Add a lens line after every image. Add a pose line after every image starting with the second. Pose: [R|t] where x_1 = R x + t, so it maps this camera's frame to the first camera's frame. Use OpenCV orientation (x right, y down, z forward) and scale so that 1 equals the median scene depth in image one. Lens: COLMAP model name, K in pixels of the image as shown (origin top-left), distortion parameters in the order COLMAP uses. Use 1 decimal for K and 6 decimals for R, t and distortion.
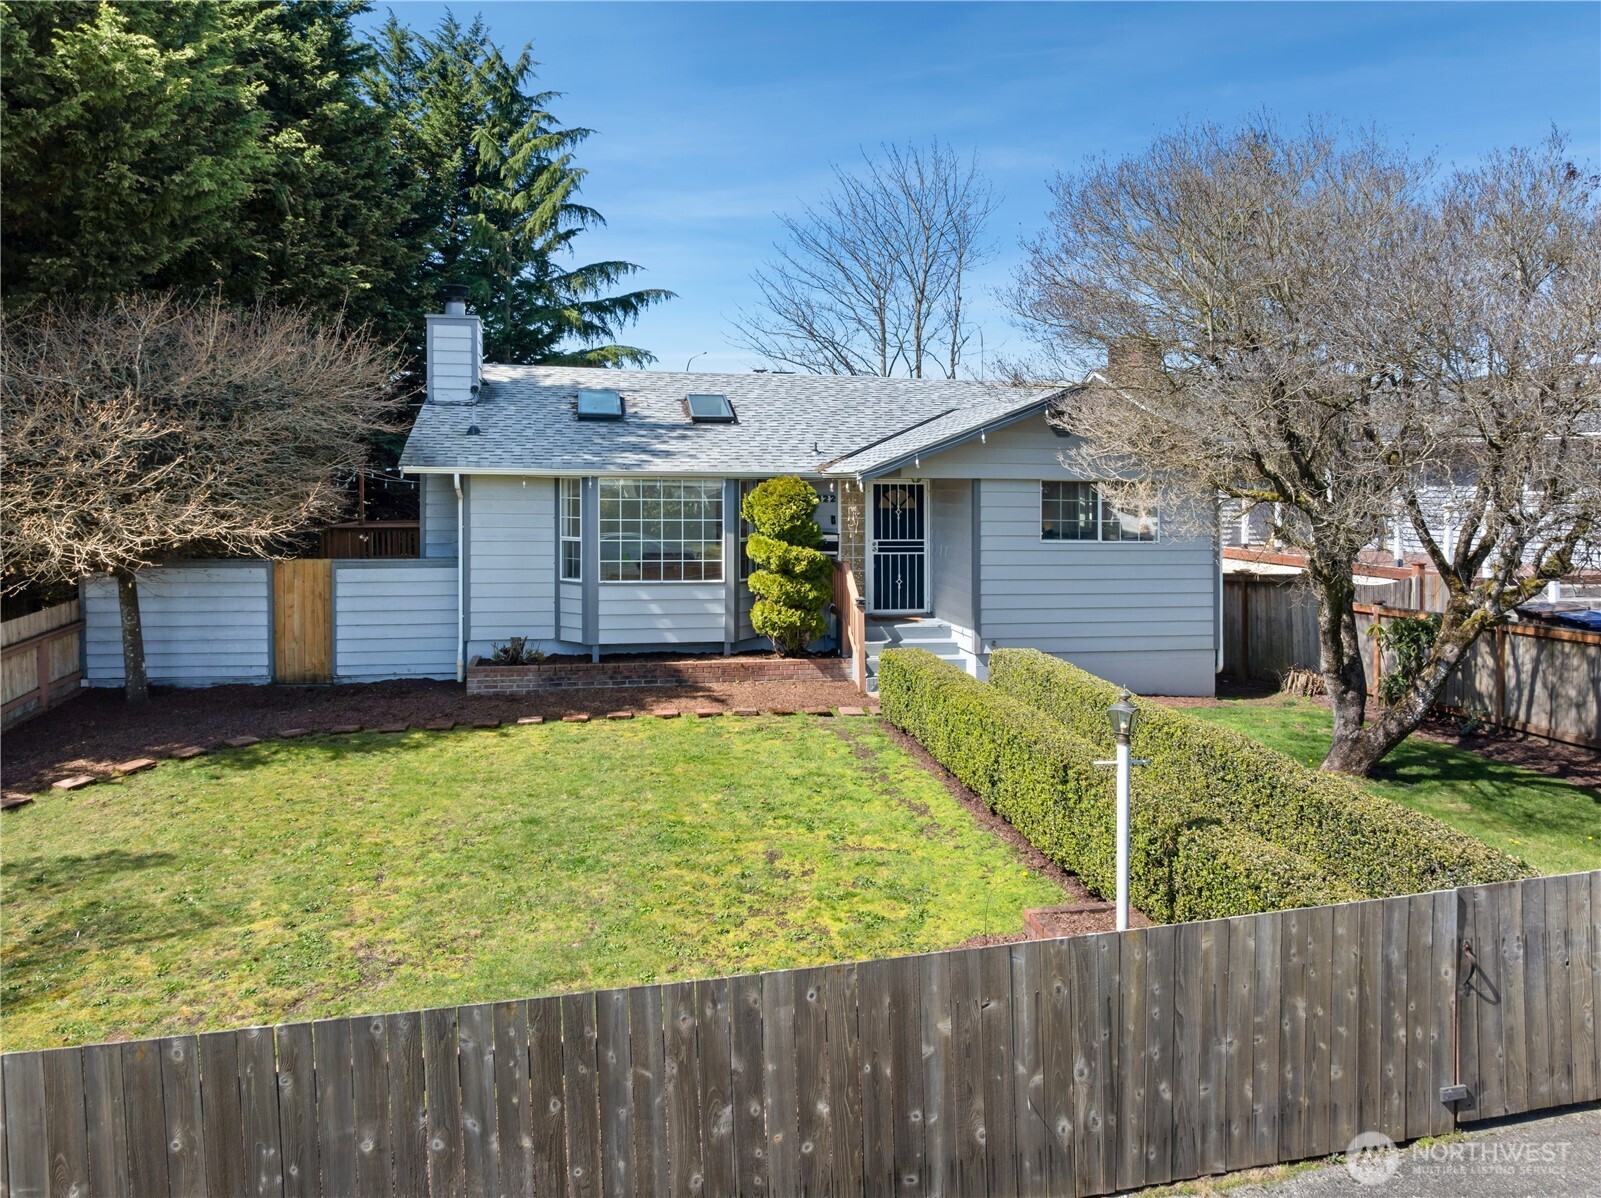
lens RADIAL K [[1134.7, 0, 800.5], [0, 1134.7, 599.0], [0, 0, 1]] dist [0.003986, -0.000238]
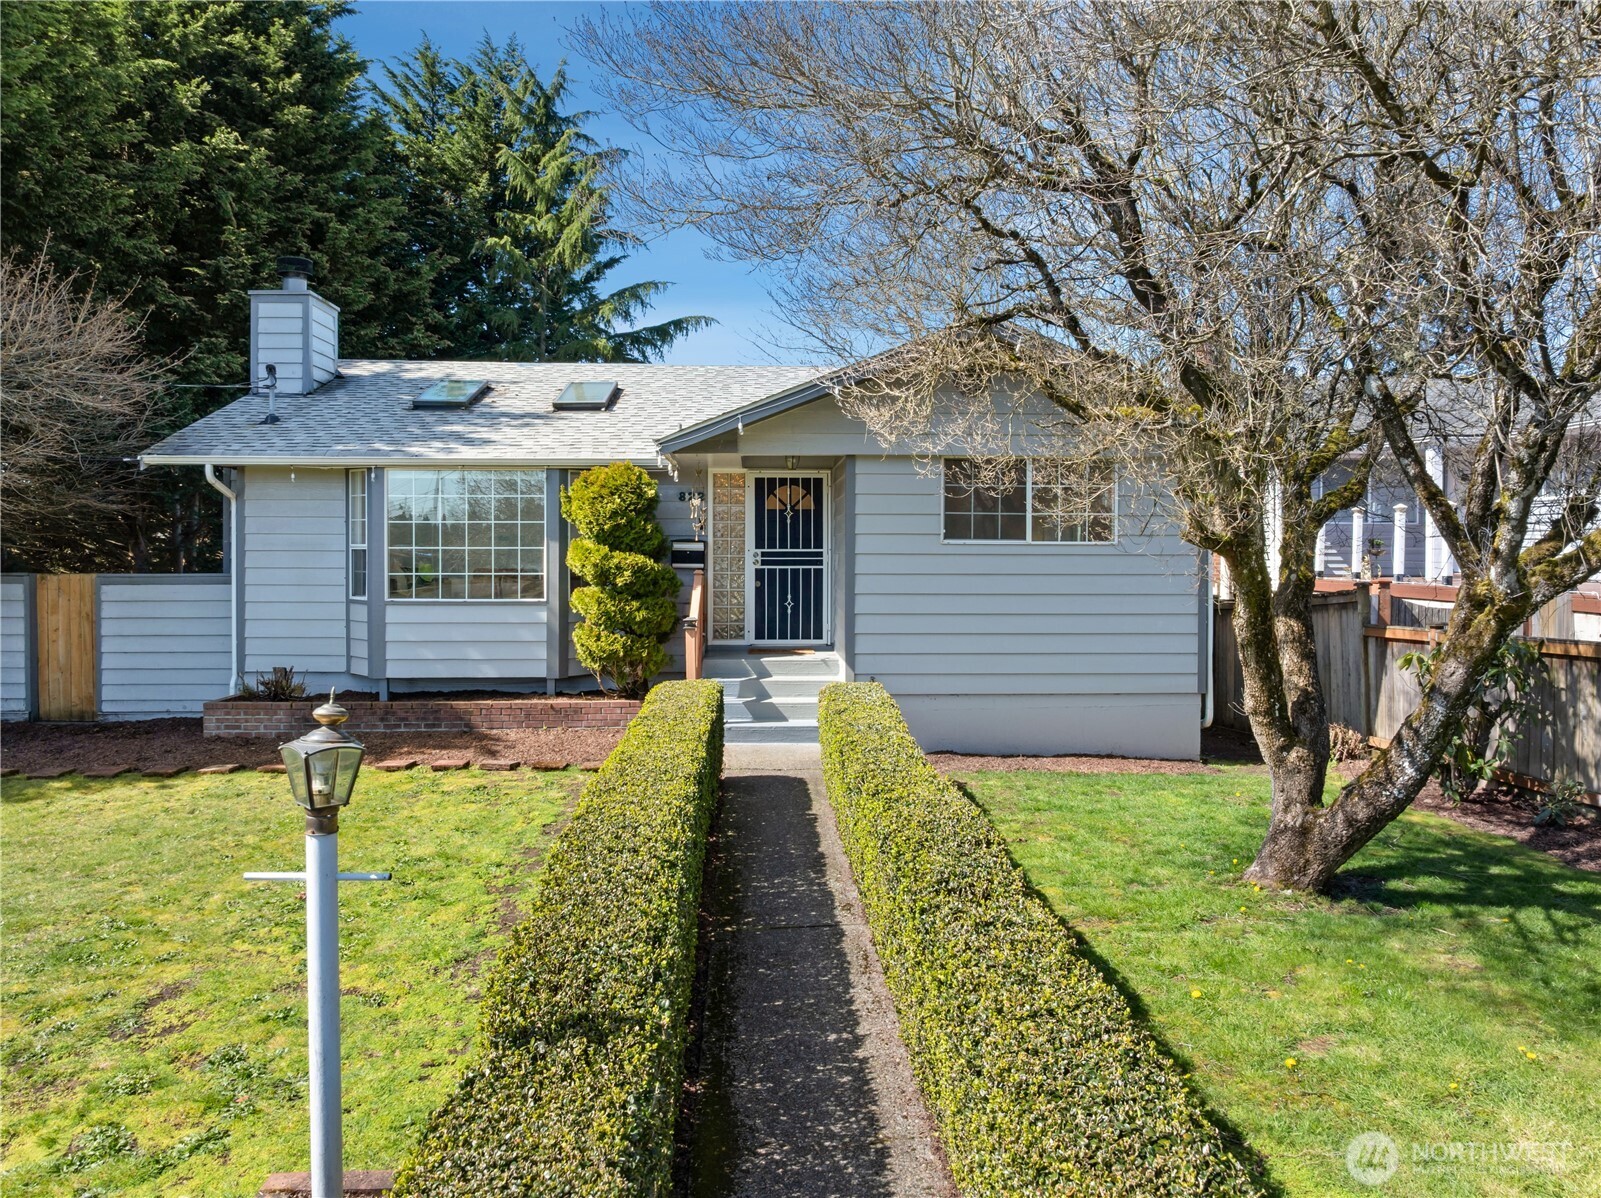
lens RADIAL K [[1087.1, 0, 801.4], [0, 1087.1, 691.9], [0, 0, 1]] dist [-0.000912, -0.003758]
pose [[0.985835, 0.011372, -0.167333, 0.234385], [-0.007946, 0.999745, 0.021132, 0.030814], [0.167531, -0.019503, 0.985674, 0.289218]]
